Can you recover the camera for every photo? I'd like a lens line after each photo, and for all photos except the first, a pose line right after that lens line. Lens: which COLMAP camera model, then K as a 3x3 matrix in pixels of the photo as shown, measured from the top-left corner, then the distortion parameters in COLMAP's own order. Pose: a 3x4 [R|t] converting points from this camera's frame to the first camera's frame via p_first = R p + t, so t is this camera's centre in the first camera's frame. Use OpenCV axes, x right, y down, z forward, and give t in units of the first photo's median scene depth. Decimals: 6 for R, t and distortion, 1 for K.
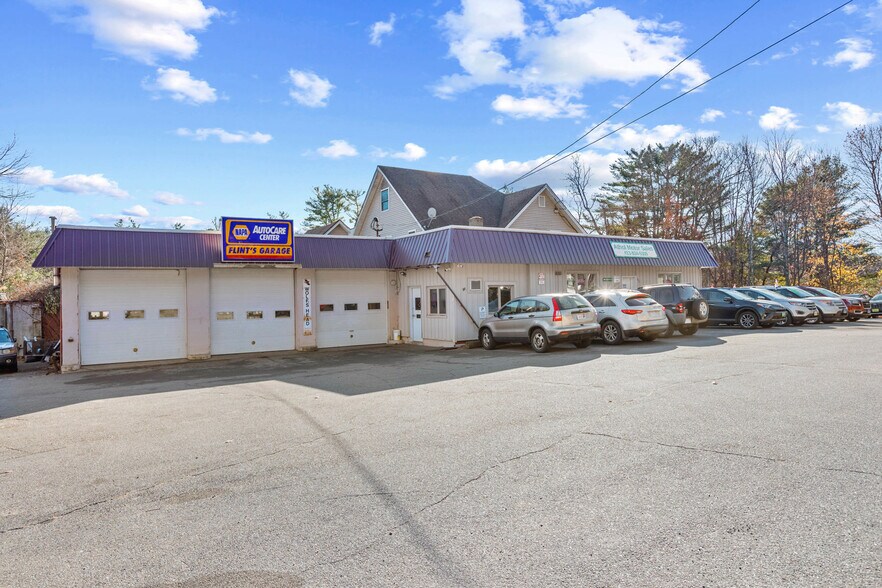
lens RADIAL K [[715.6, 0, 441.0], [0, 715.6, 294.0], [0, 0, 1]] dist [0.002162, 0.000290]
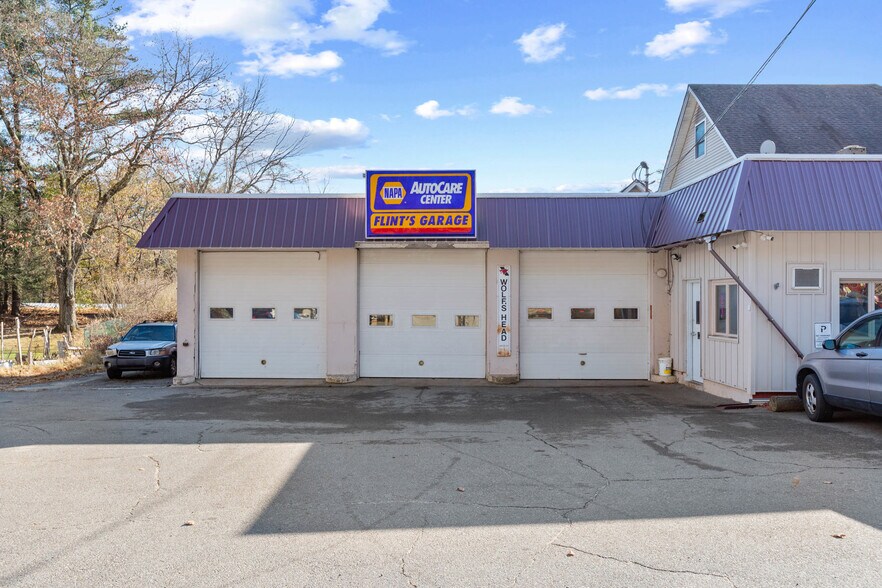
lens RADIAL K [[715.6, 0, 441.0], [0, 715.6, 294.0], [0, 0, 1]] dist [0.002162, 0.000290]
pose [[0.805580, 0.021523, -0.592096, 0.139053], [-0.020740, 0.999752, 0.008123, -0.000569], [0.592124, 0.005736, 0.805826, 0.485864]]
